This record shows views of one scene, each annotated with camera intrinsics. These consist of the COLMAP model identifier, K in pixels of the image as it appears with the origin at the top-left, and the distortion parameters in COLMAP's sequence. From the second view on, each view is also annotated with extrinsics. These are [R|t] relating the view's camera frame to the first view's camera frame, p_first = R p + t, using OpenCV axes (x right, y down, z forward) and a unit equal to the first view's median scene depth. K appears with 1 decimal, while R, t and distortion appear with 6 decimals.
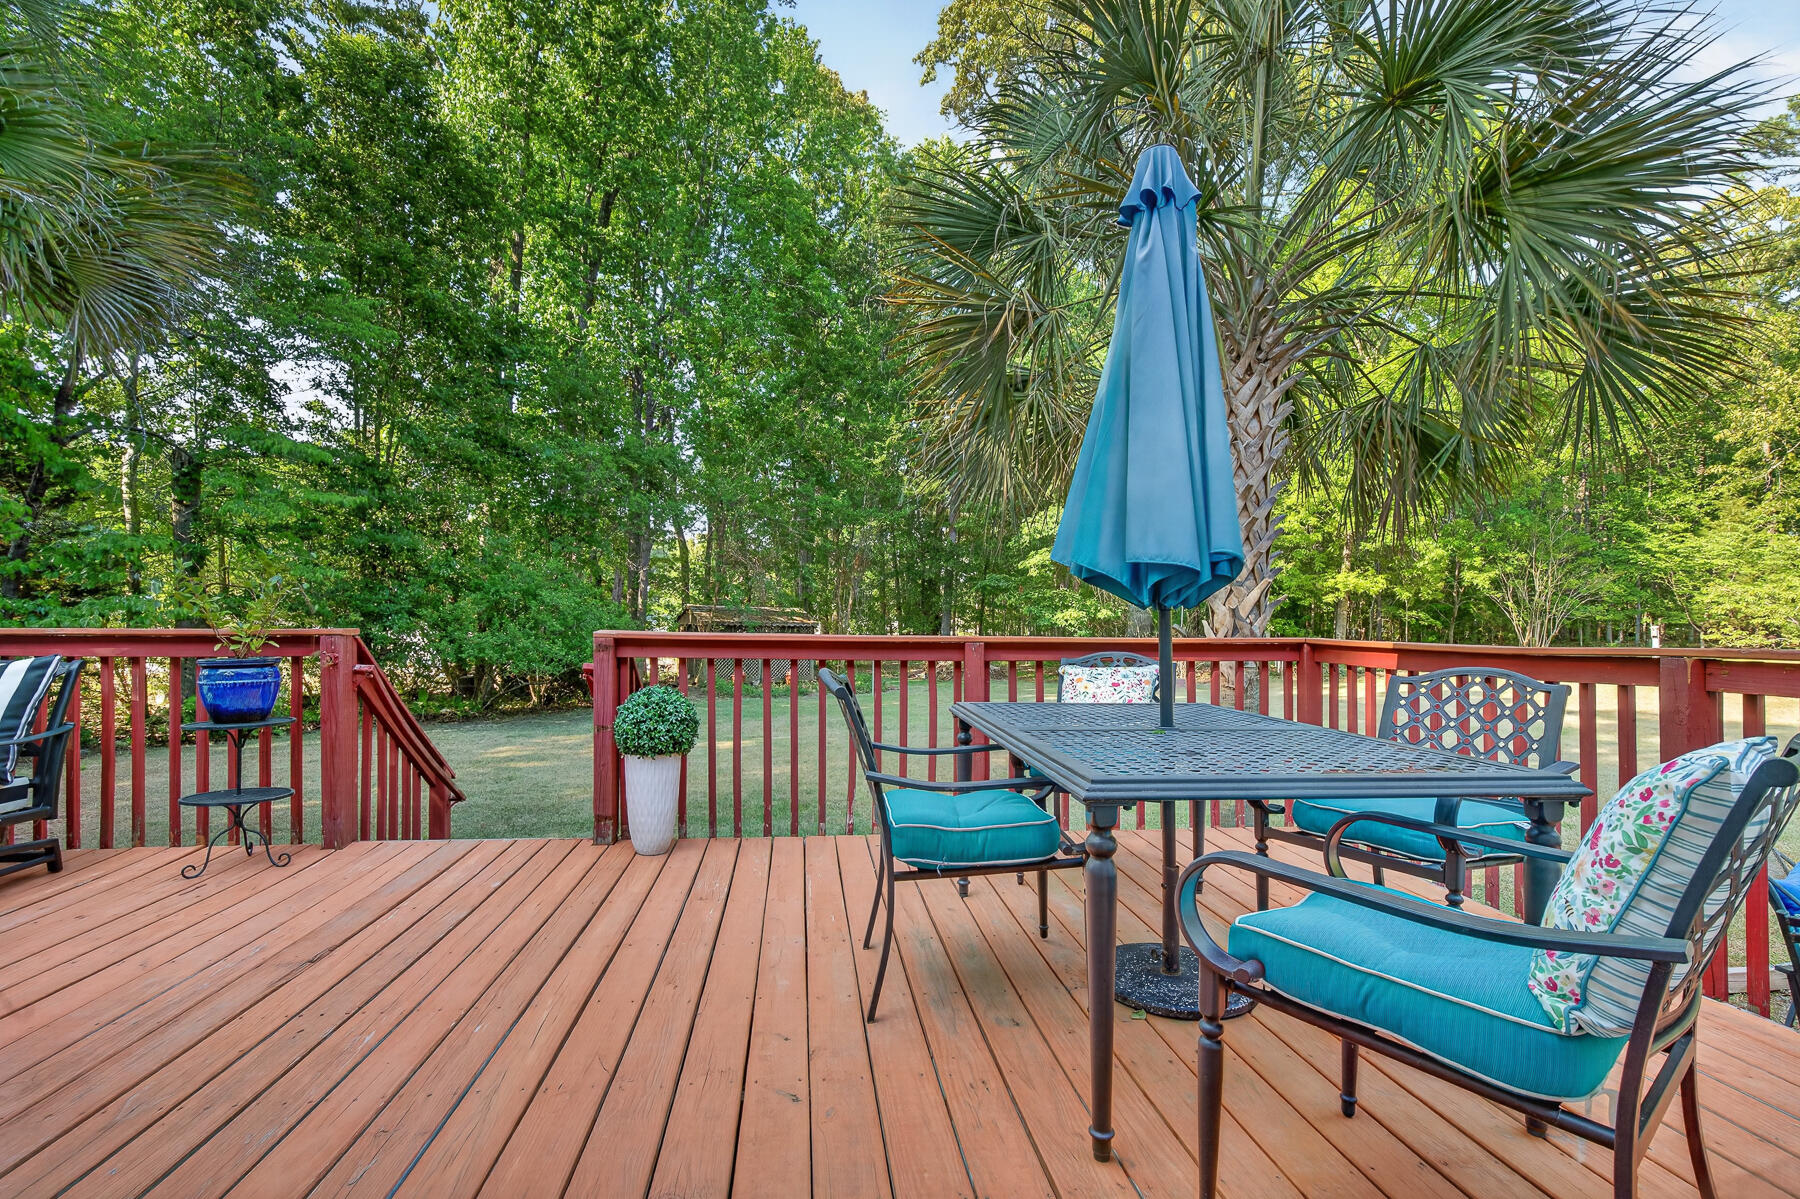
lens RADIAL K [[842.8, 0, 903.1], [0, 842.8, 608.1], [0, 0, 1]] dist [0.000440, 0.000402]
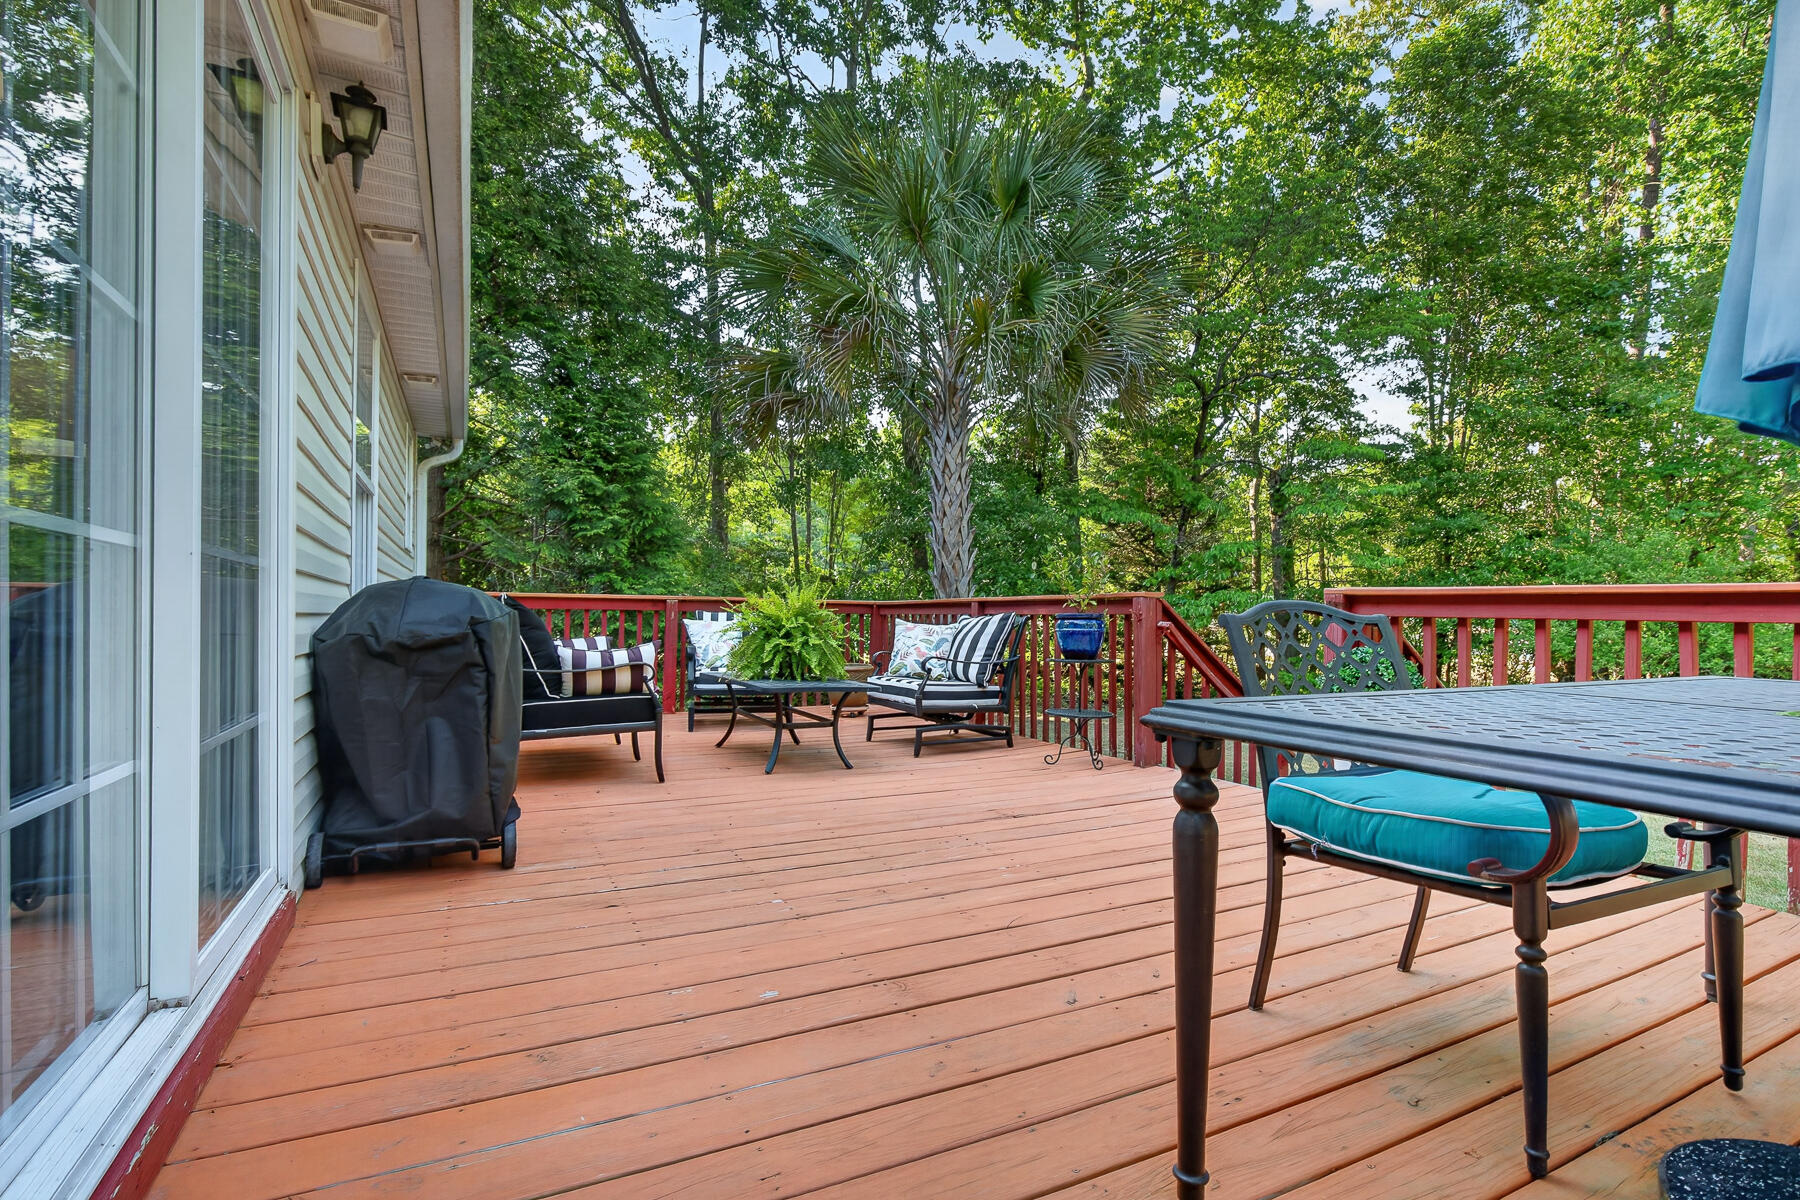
lens RADIAL K [[842.8, 0, 905.0], [0, 842.8, 609.7], [0, 0, 1]] dist [0.000440, 0.000402]
pose [[0.359816, -0.011479, -0.932953, 0.145338], [0.016757, 0.999843, -0.005839, 0.020488], [0.932873, -0.013532, 0.359951, 0.085869]]
